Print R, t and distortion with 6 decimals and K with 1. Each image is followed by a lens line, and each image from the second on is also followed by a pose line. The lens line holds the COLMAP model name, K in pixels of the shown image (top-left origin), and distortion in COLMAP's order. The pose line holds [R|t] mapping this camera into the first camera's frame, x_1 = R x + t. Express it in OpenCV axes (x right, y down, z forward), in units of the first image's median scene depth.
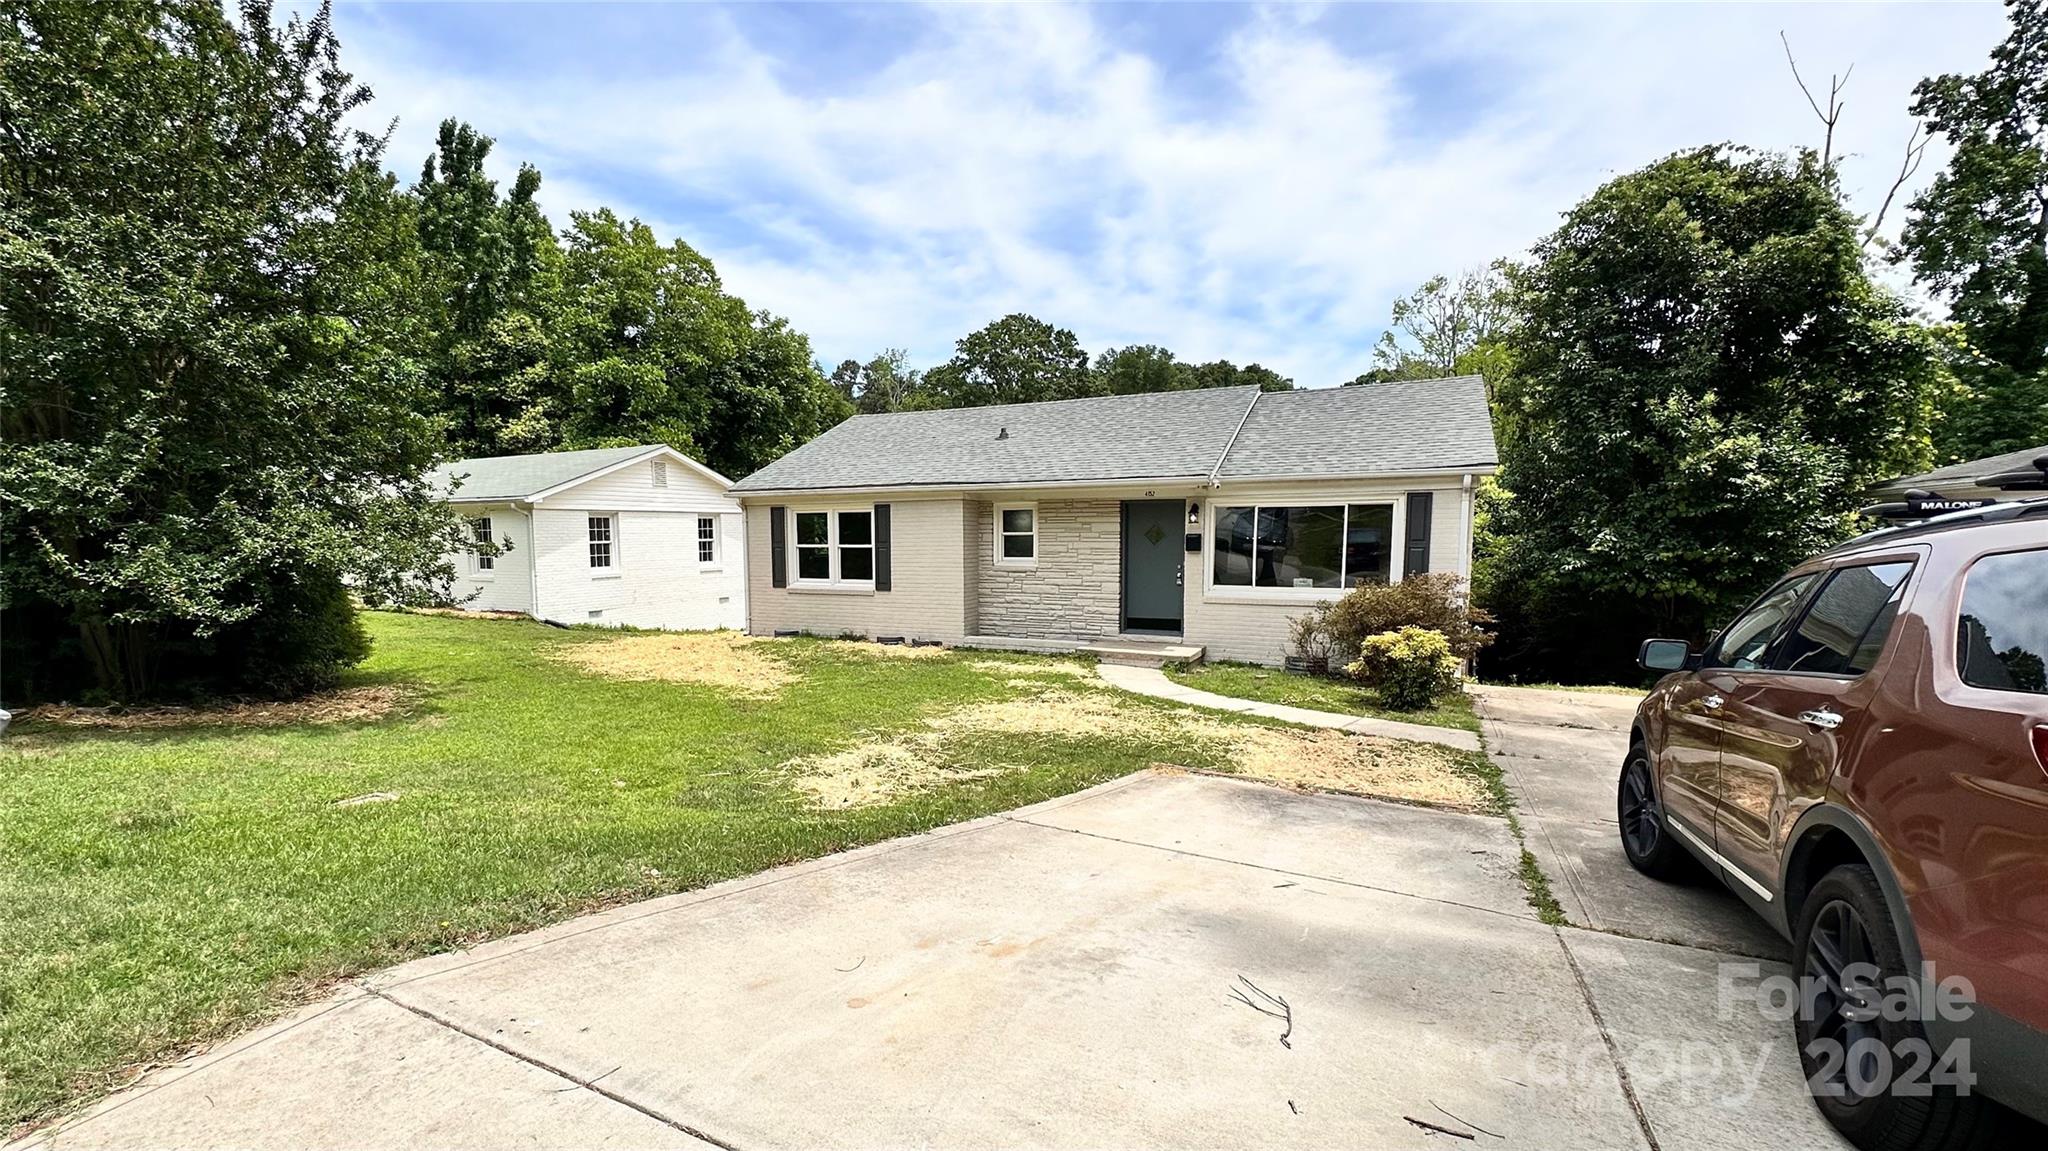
lens RADIAL K [[823.0, 0, 1024.0], [0, 823.0, 575.5], [0, 0, 1]] dist [0.001463, 0.000164]
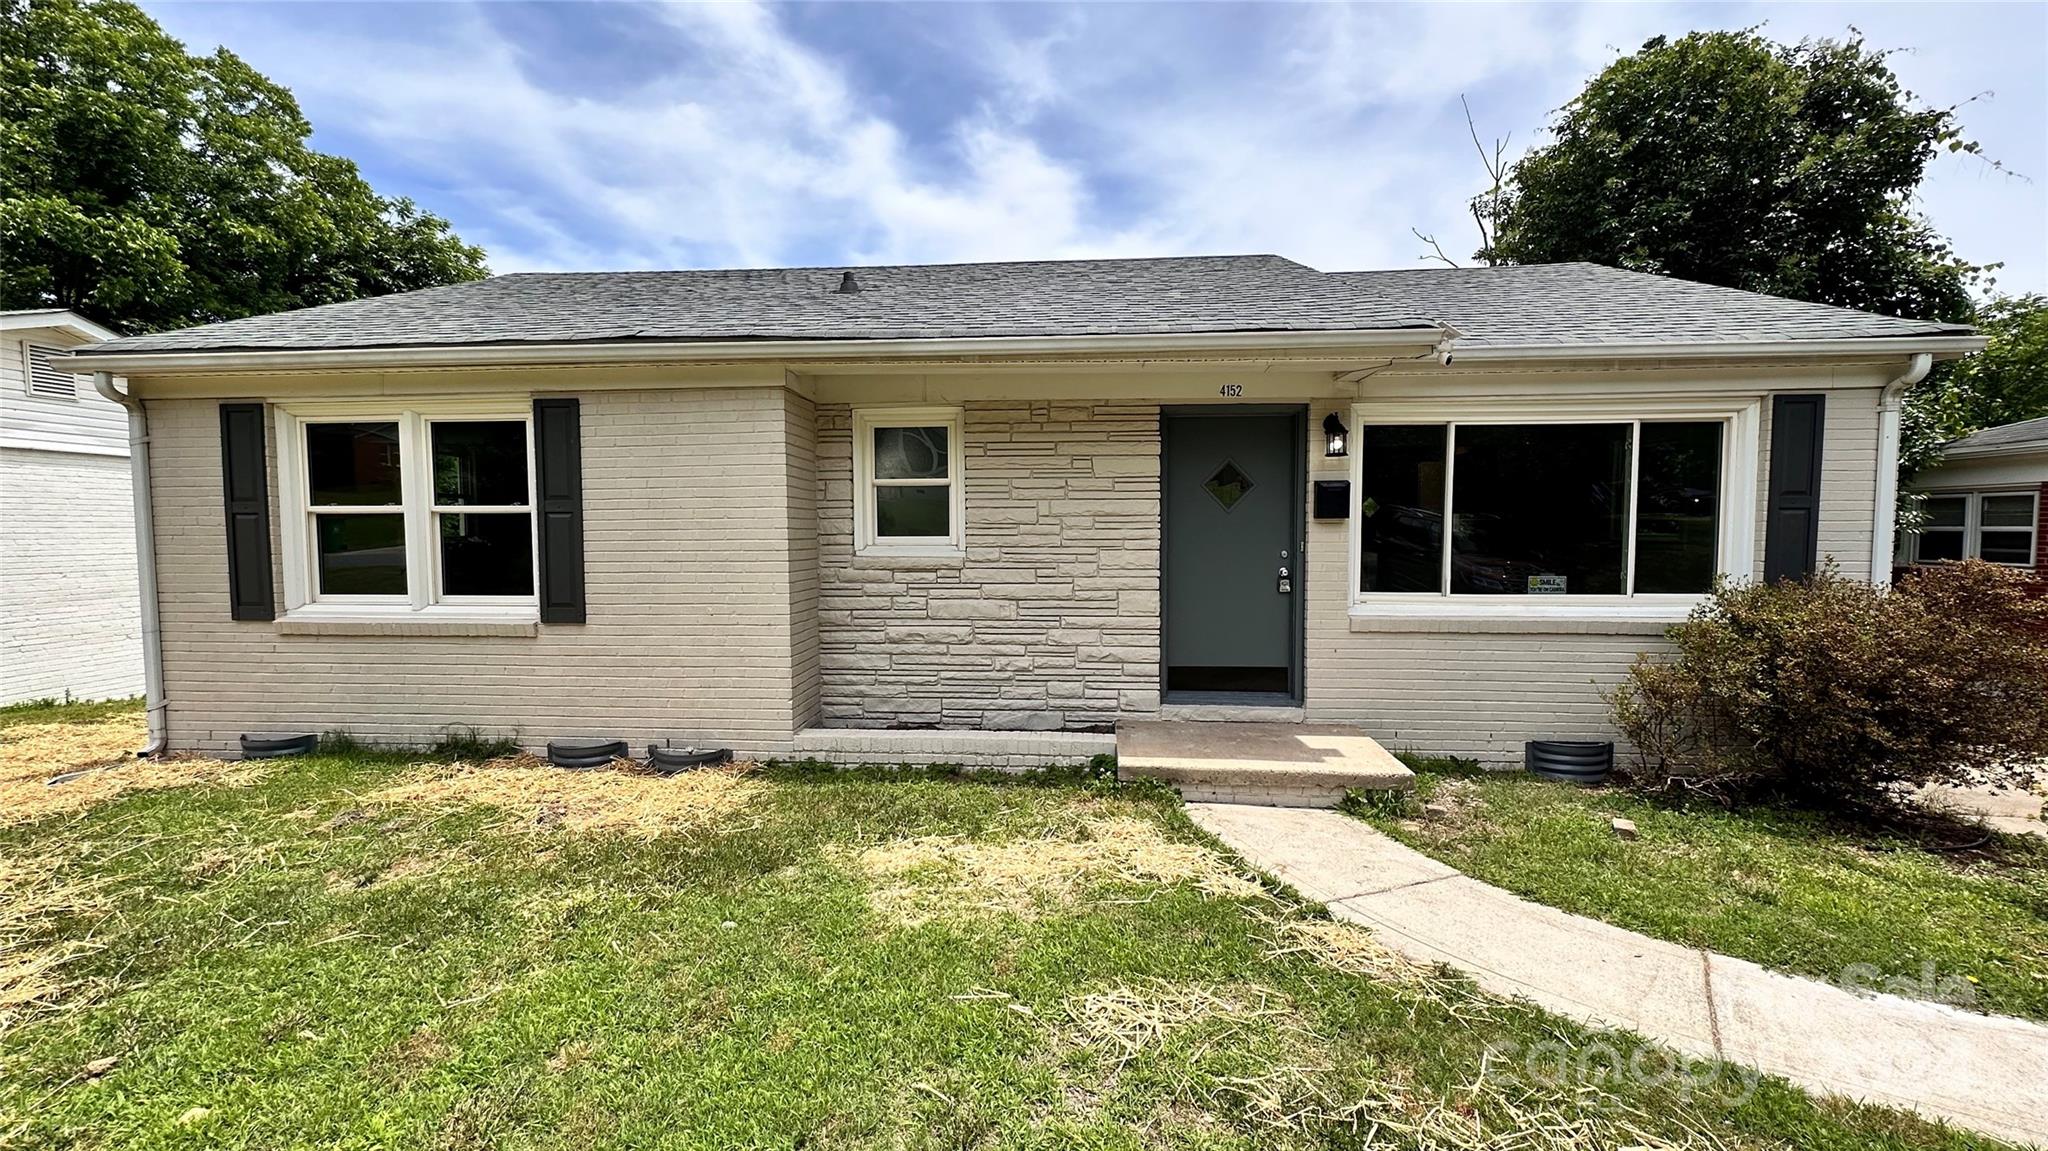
lens RADIAL K [[773.5, 0, 1024.0], [0, 773.5, 575.5], [0, 0, 1]] dist [0.001647, 0.000238]
pose [[0.949344, -0.016313, 0.313814, -0.080875], [0.014985, 0.999866, 0.006643, -0.003284], [-0.313881, -0.001604, 0.949461, 0.596001]]
